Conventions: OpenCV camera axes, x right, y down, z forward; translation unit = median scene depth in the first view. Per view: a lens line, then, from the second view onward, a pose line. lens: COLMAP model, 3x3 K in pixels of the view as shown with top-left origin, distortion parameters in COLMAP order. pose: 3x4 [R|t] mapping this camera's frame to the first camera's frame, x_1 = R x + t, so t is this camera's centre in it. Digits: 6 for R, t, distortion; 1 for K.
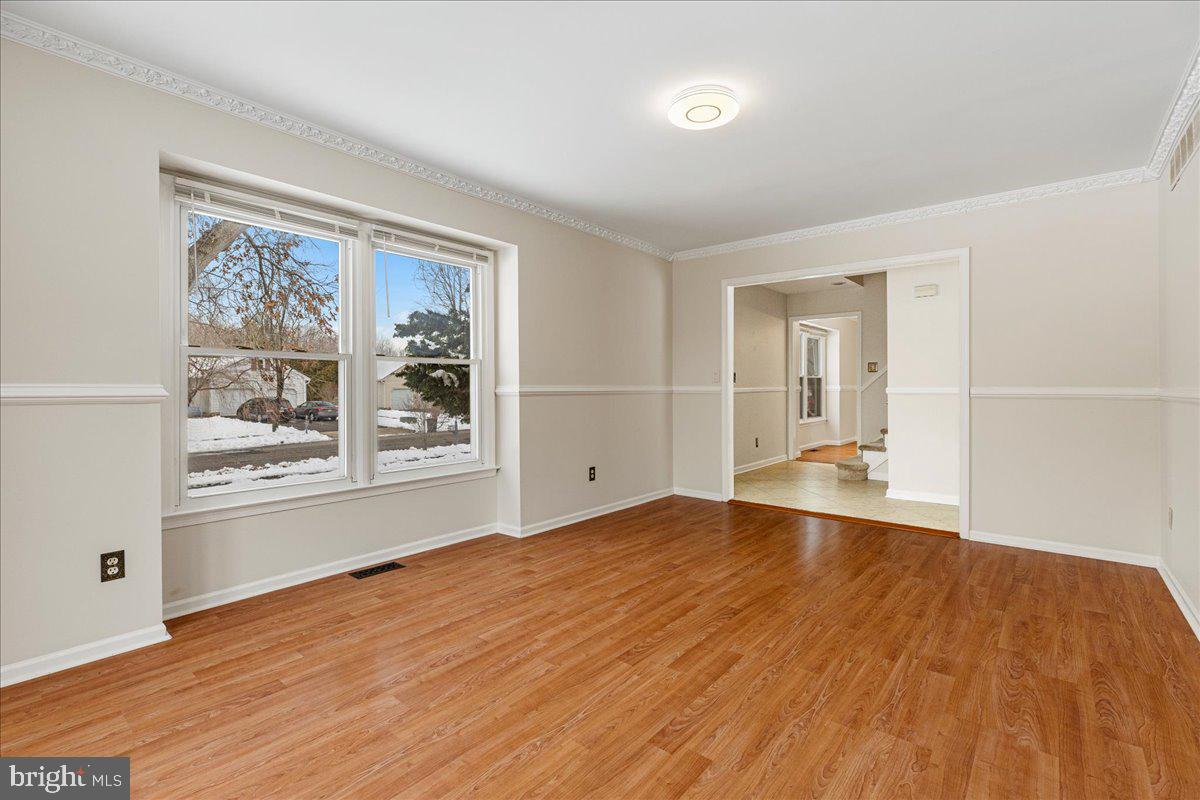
lens RADIAL K [[546.7, 0, 606.3], [0, 546.7, 392.5], [0, 0, 1]] dist [0.010502, -0.000059]
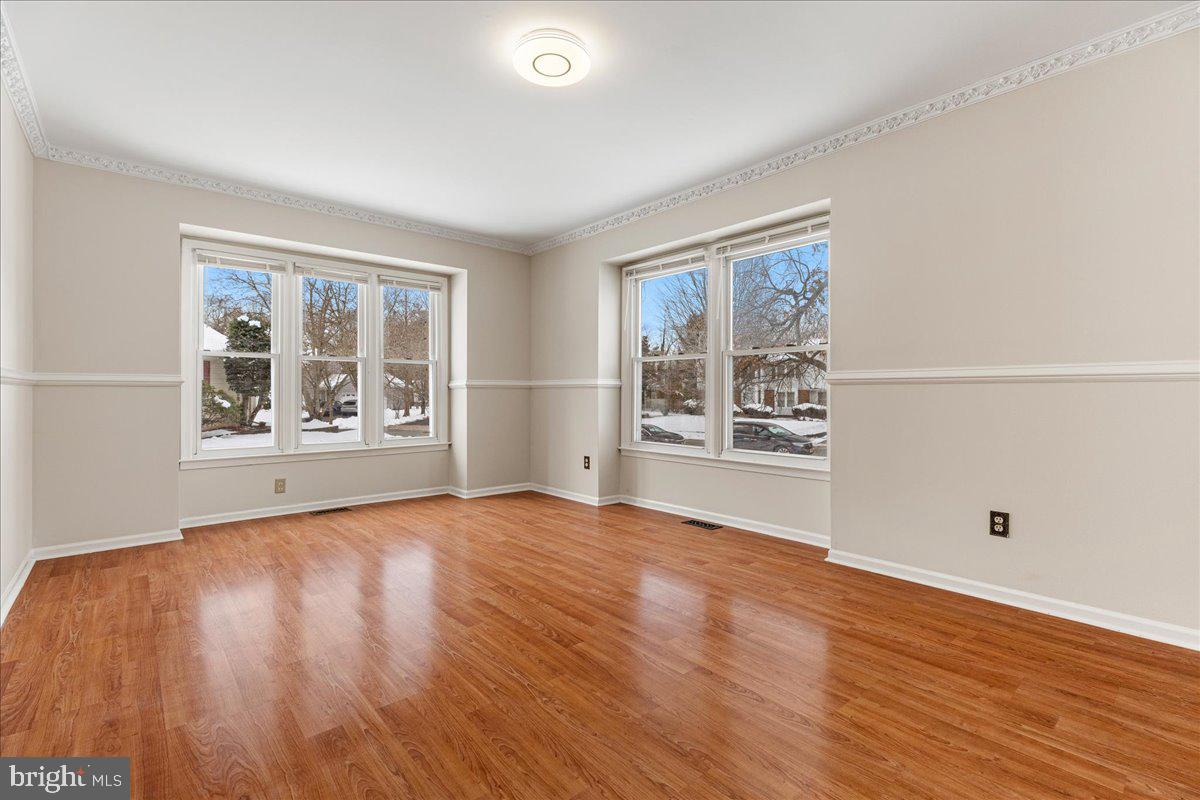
lens RADIAL K [[546.7, 0, 599.2], [0, 546.7, 393.5], [0, 0, 1]] dist [0.010502, -0.000059]
pose [[-0.175795, -0.000671, -0.984427, 0.871449], [-0.009199, 0.999957, 0.000961, 0.028410], [0.984384, 0.009225, -0.175794, 1.016811]]
